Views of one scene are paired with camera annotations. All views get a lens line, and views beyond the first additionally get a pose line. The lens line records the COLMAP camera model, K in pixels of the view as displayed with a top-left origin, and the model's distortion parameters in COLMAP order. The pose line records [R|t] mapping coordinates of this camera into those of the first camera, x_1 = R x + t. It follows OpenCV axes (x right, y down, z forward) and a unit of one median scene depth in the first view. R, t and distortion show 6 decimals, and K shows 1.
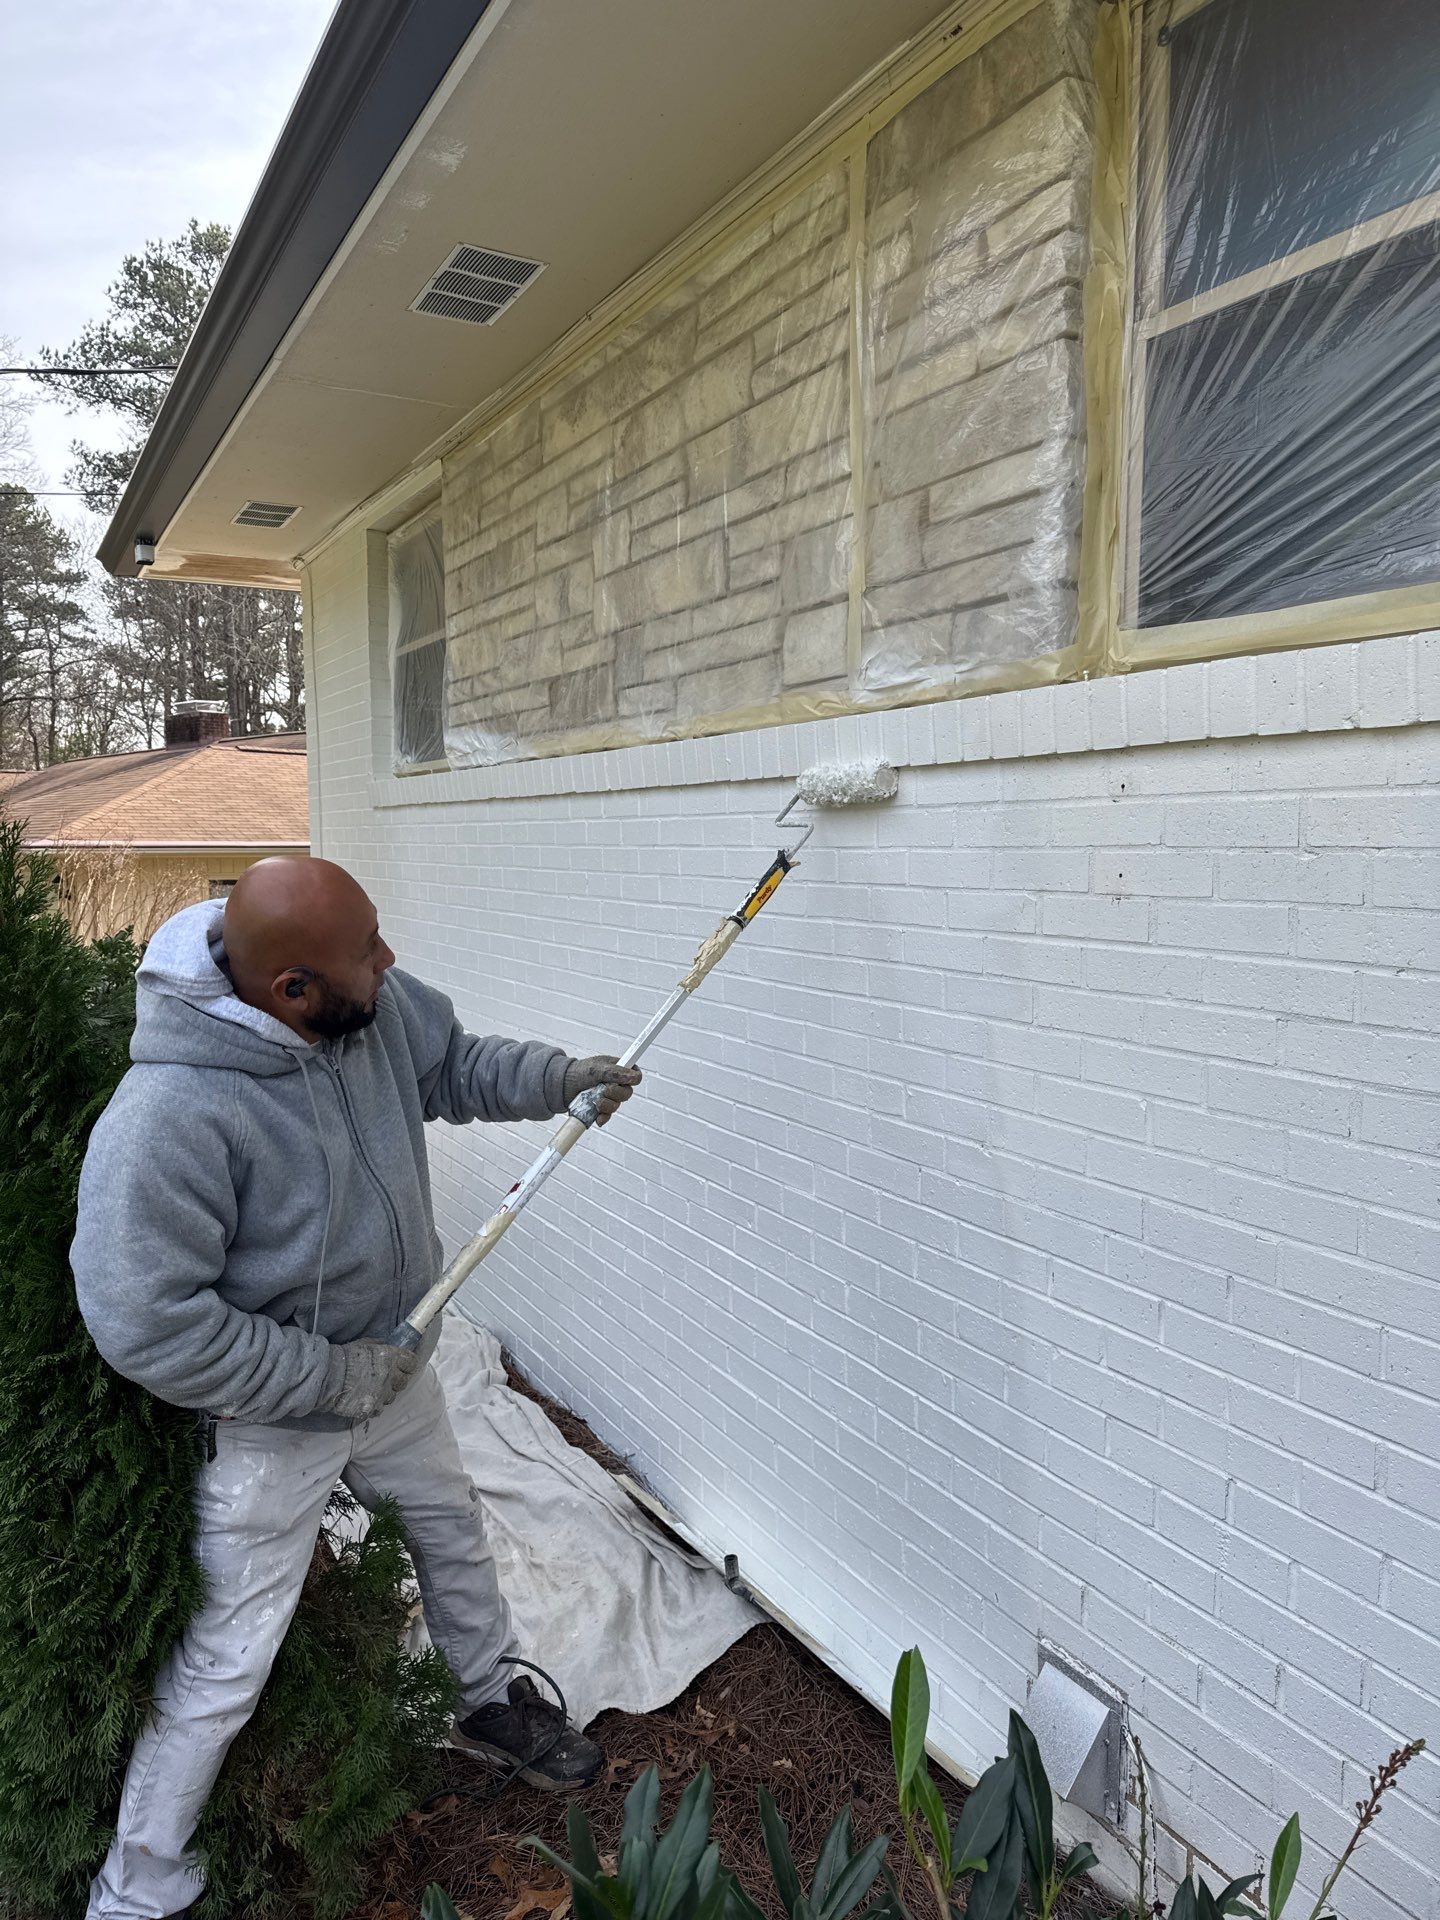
lens RADIAL K [[1365.7, 0, 720.9], [0, 1365.7, 951.0], [0, 0, 1]] dist [0.041883, -0.049517]
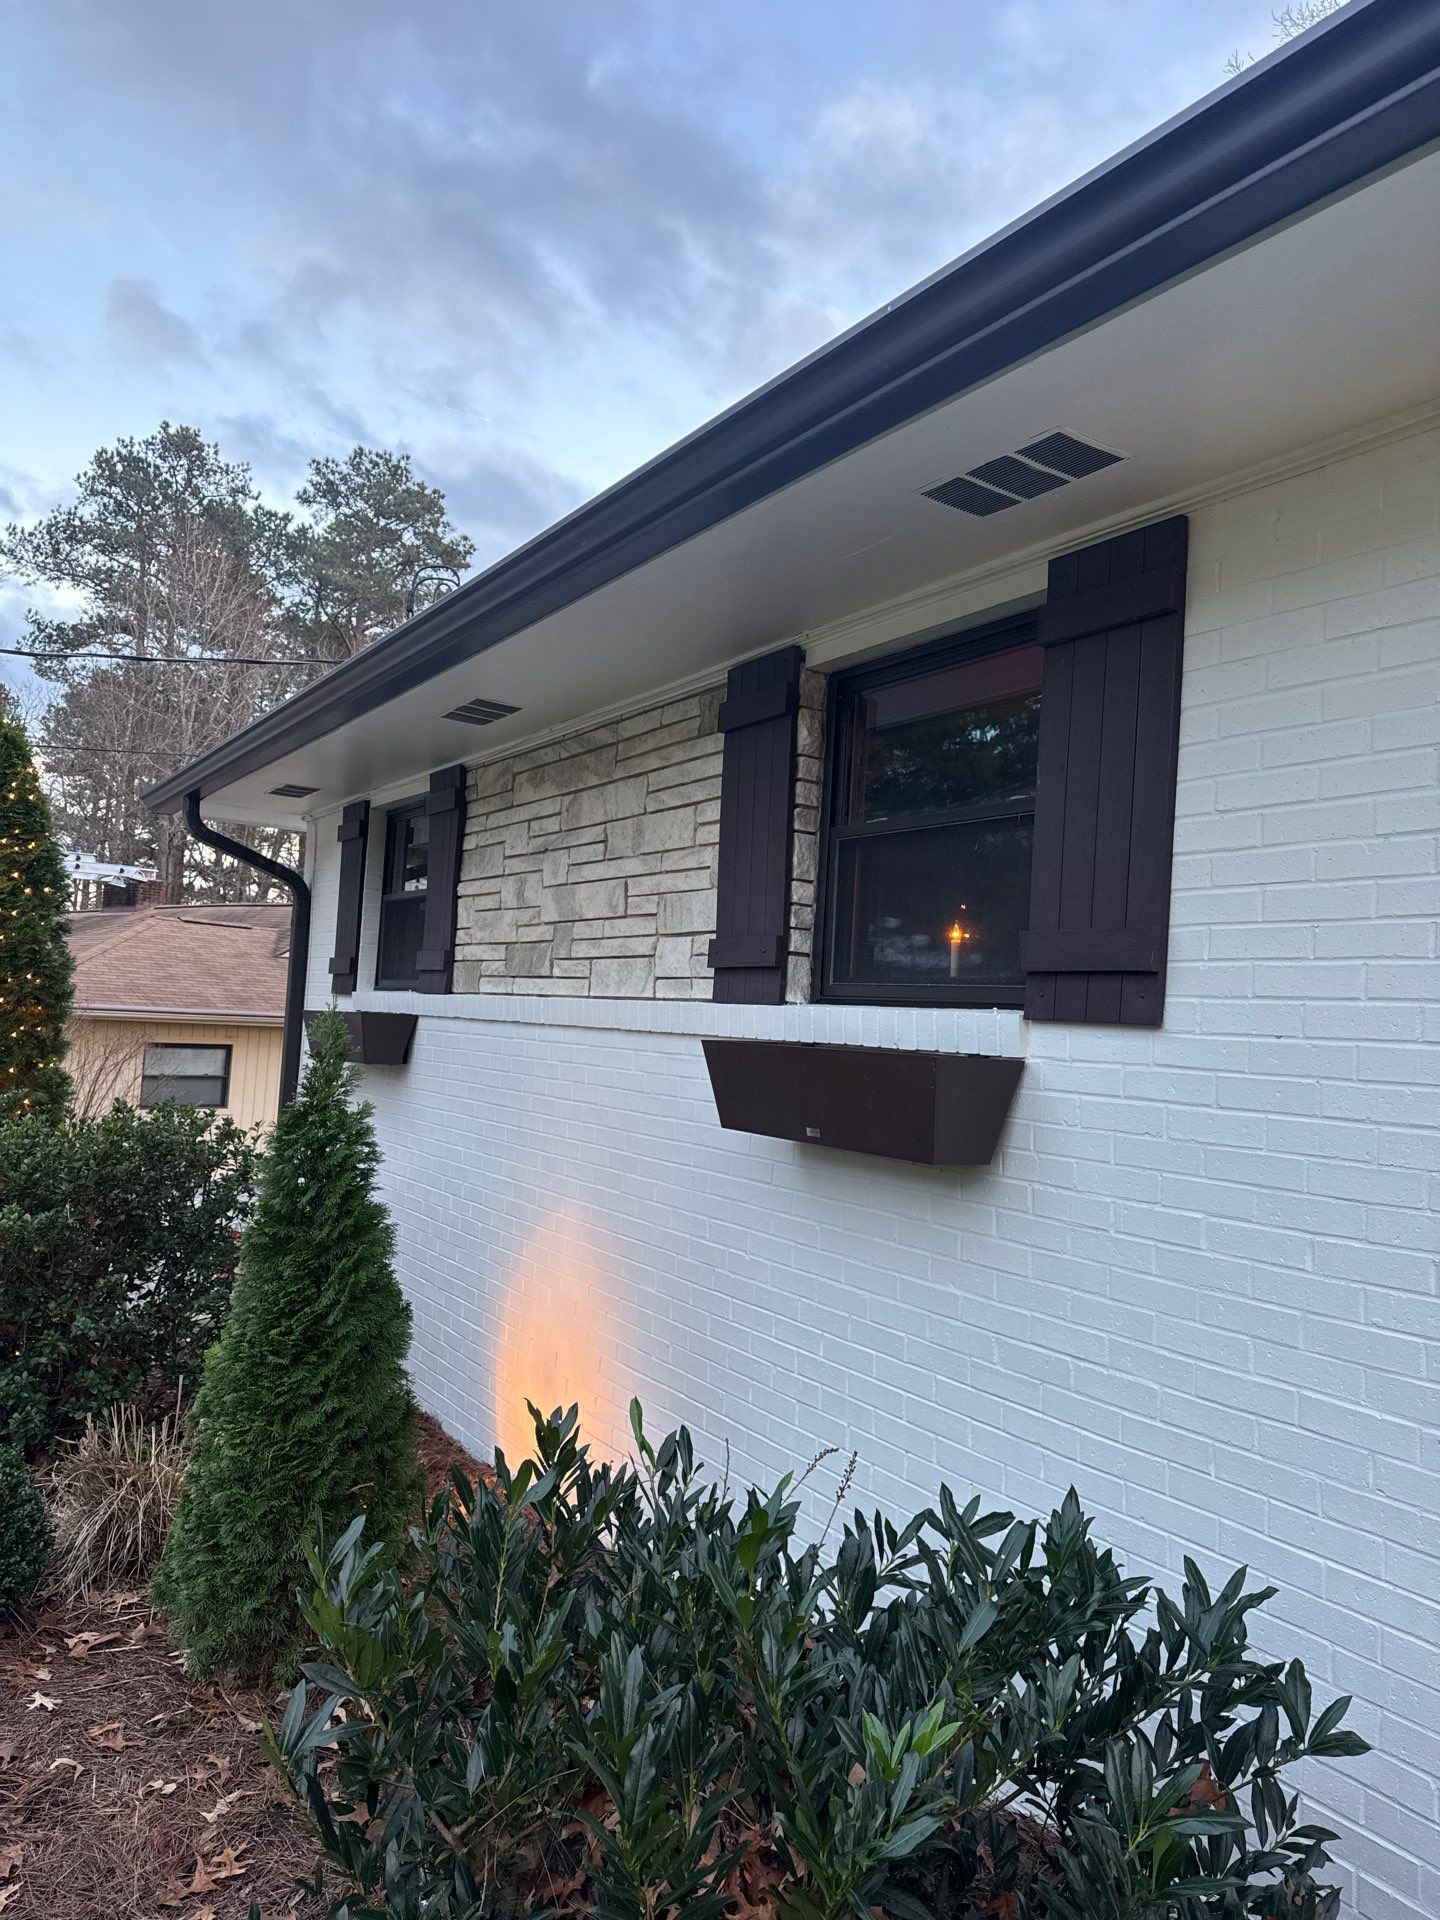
lens RADIAL K [[1365.7, 0, 702.7], [0, 1365.7, 937.5], [0, 0, 1]] dist [0.041883, -0.049517]
pose [[0.997288, 0.052053, 0.052024, 0.013444], [-0.044386, 0.989298, -0.138994, -0.013822], [-0.058703, 0.136308, 0.988926, -0.682148]]
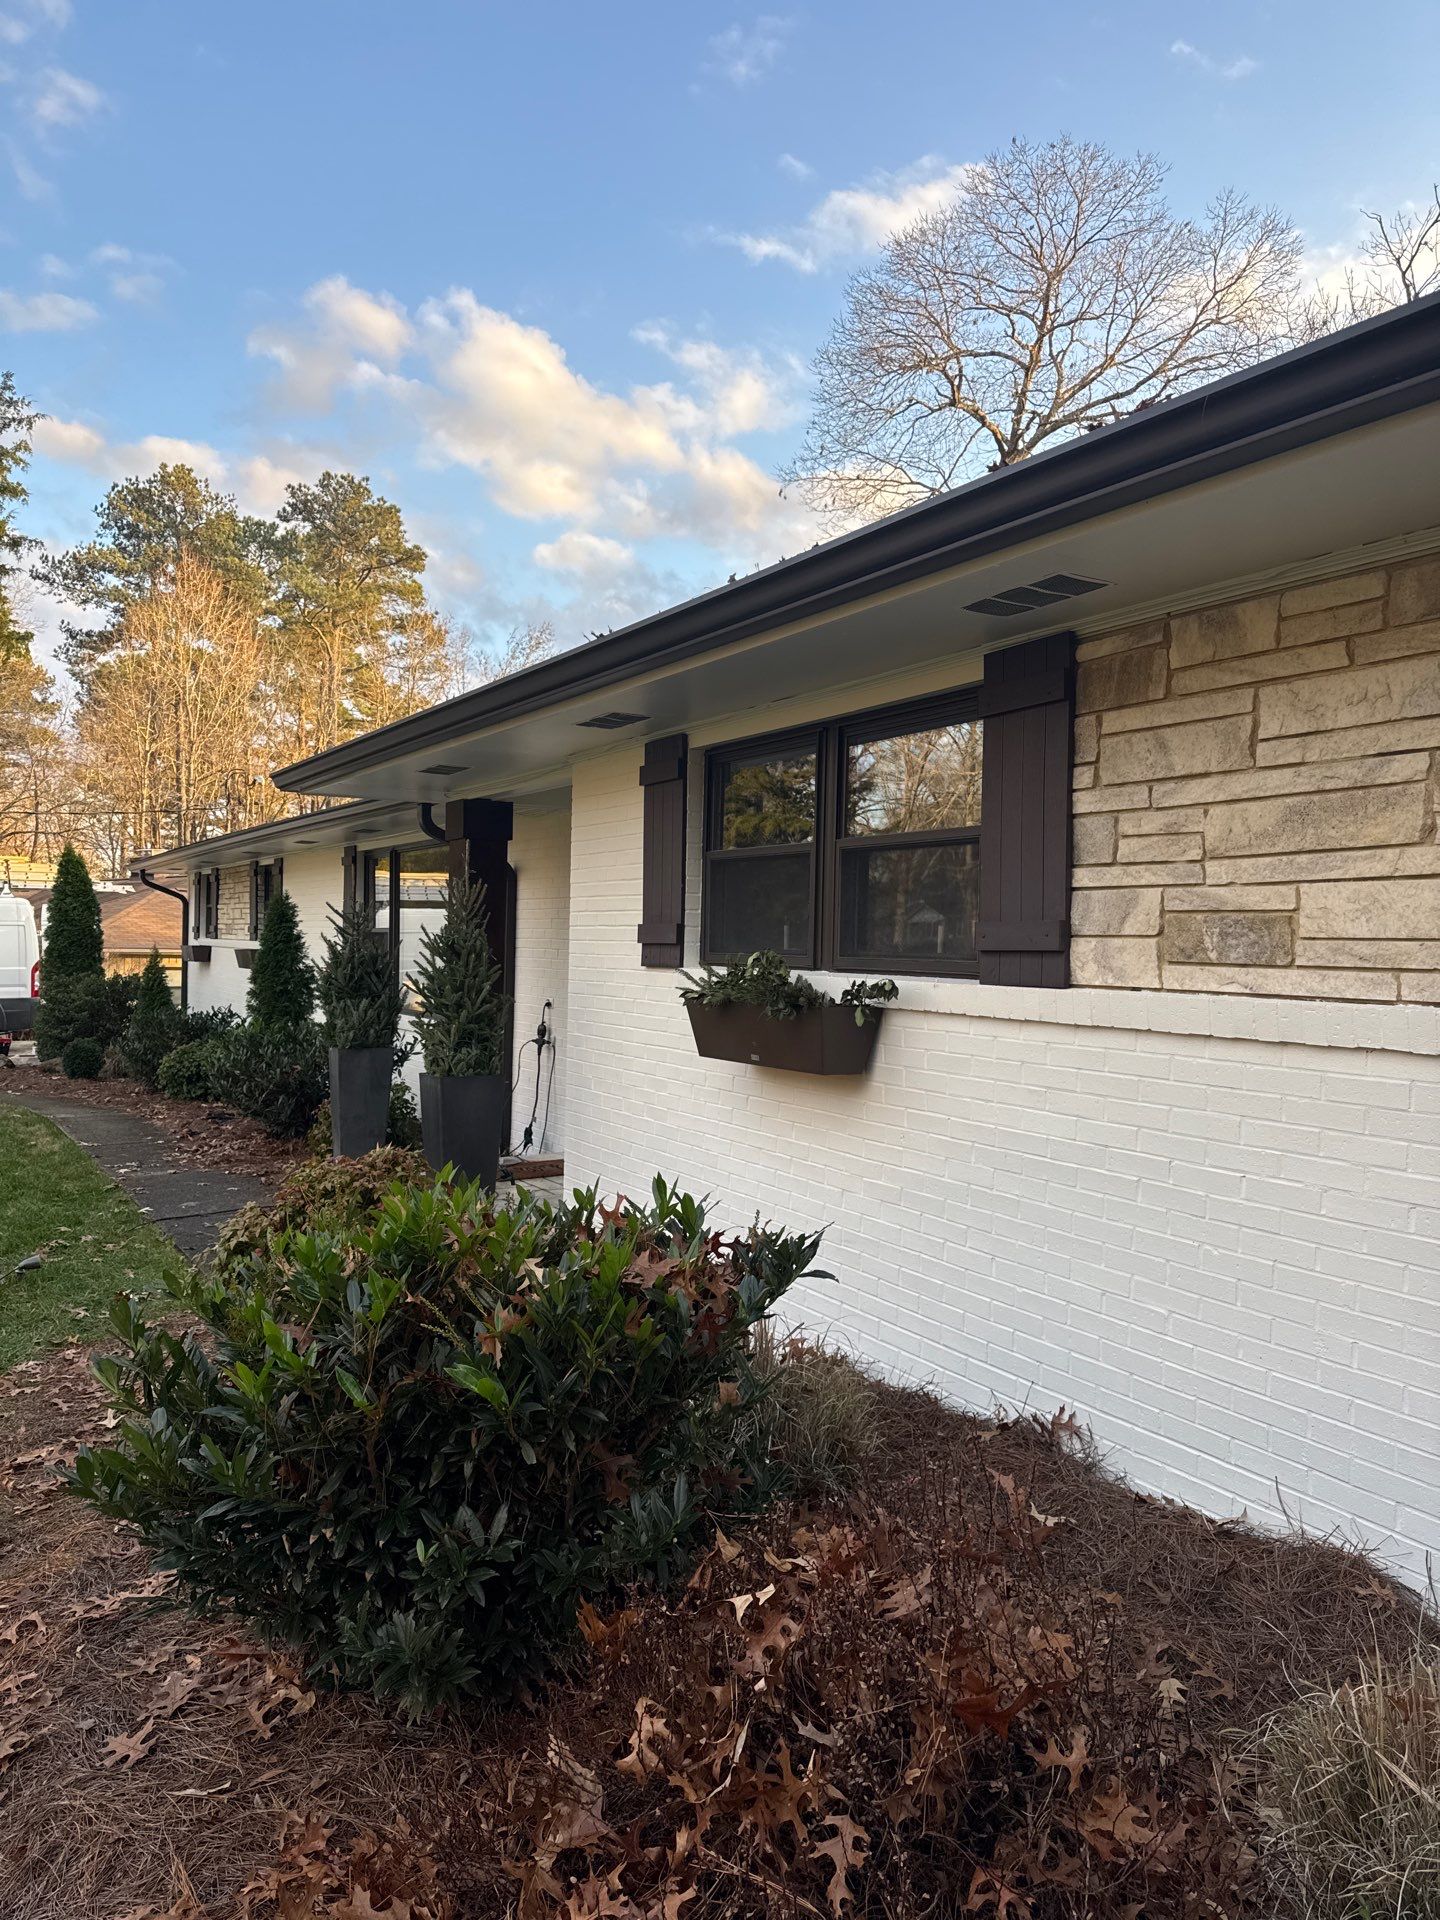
lens RADIAL K [[1369.5, 0, 750.1], [0, 1369.5, 953.9], [0, 0, 1]] dist [0.033279, -0.031806]
pose [[0.998433, 0.018682, 0.052749, 2.252055], [-0.015110, 0.997617, -0.067315, 0.334027], [-0.053881, 0.066413, 0.996336, -6.102321]]
